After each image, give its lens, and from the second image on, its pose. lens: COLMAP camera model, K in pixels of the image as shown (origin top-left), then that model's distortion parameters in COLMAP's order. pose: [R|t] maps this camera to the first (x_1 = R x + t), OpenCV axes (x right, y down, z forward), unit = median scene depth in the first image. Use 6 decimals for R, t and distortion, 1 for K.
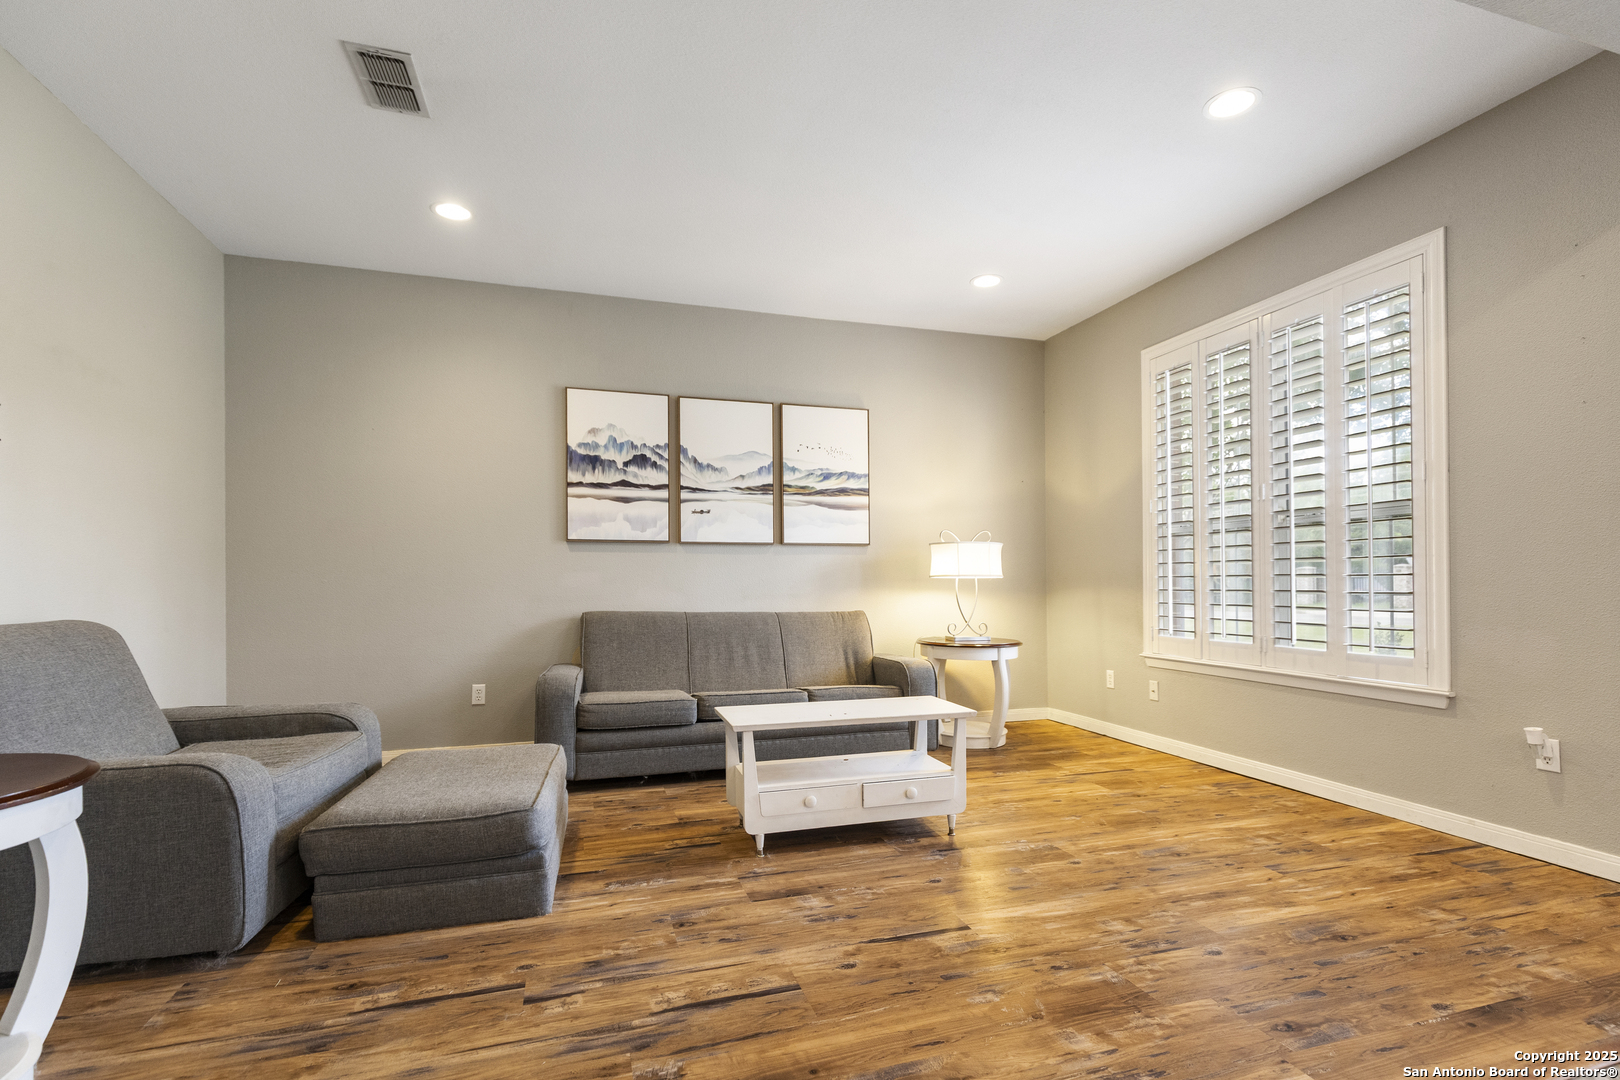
lens RADIAL K [[782.5, 0, 810.0], [0, 782.5, 540.0], [0, 0, 1]] dist [0.005863, 0.000242]
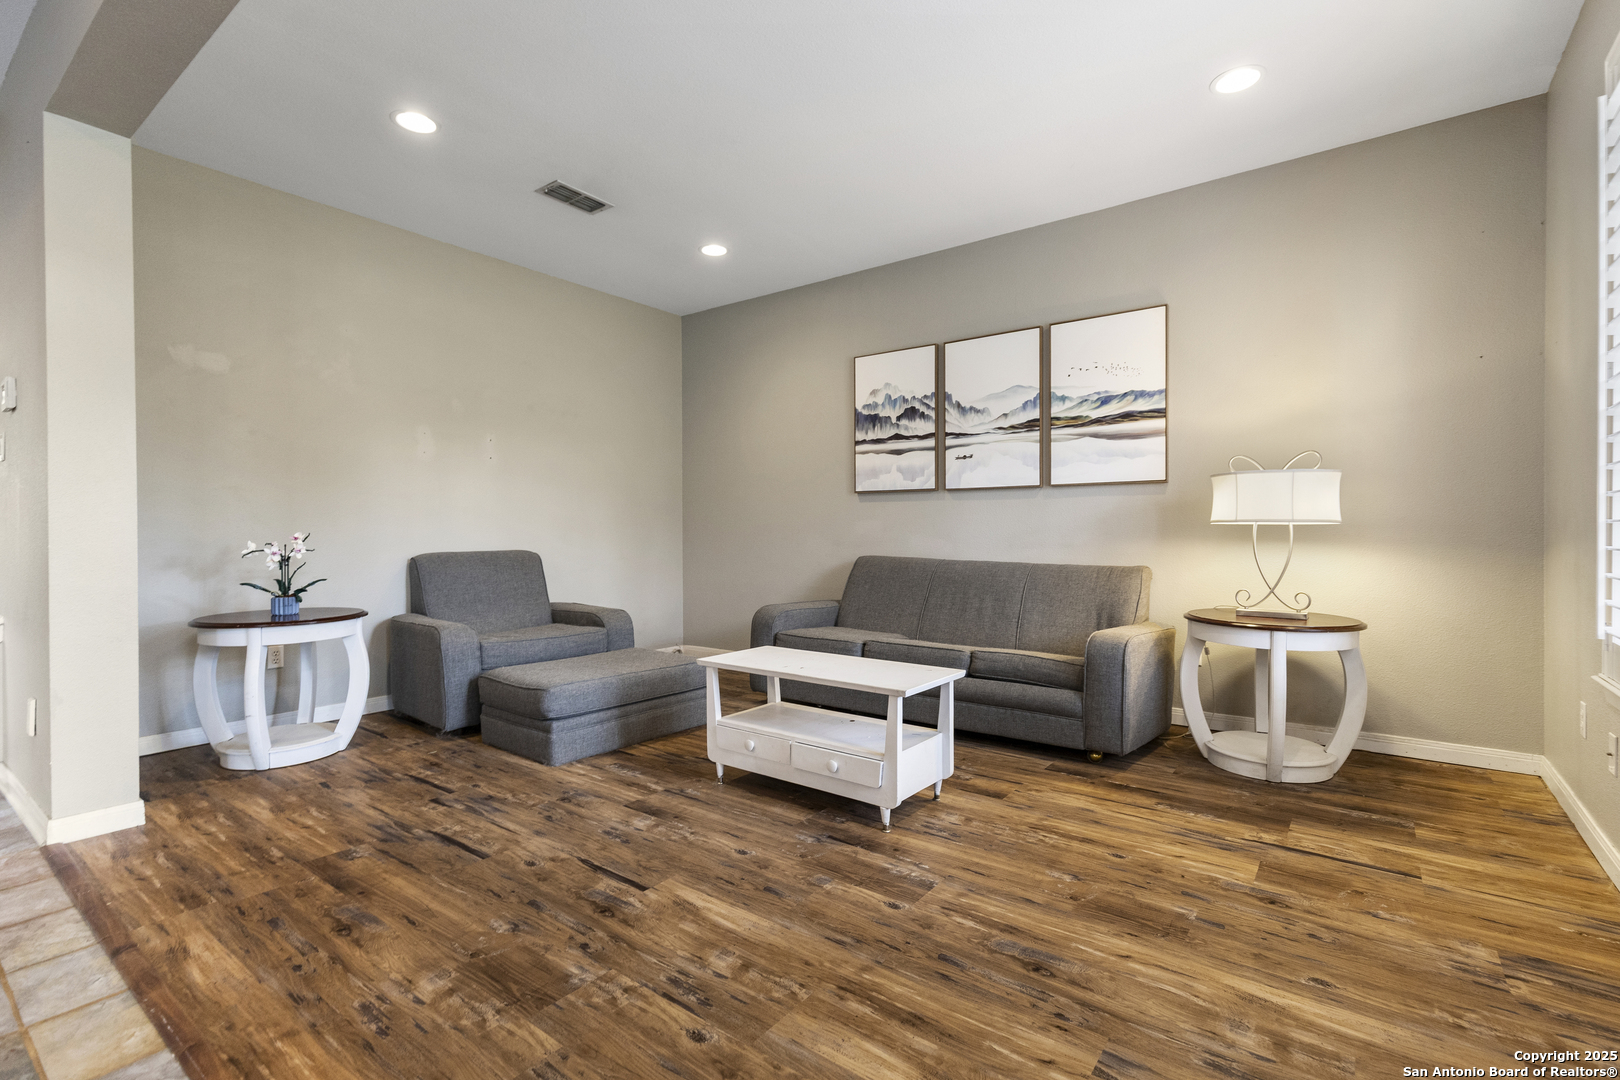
lens RADIAL K [[751.3, 0, 805.8], [0, 751.3, 495.0], [0, 0, 1]] dist [0.004832, -0.000210]
pose [[0.564377, -0.037036, -0.824686, 0.531475], [0.045247, 0.998879, -0.013894, 0.015412], [0.824276, -0.029473, 0.565420, 0.317347]]
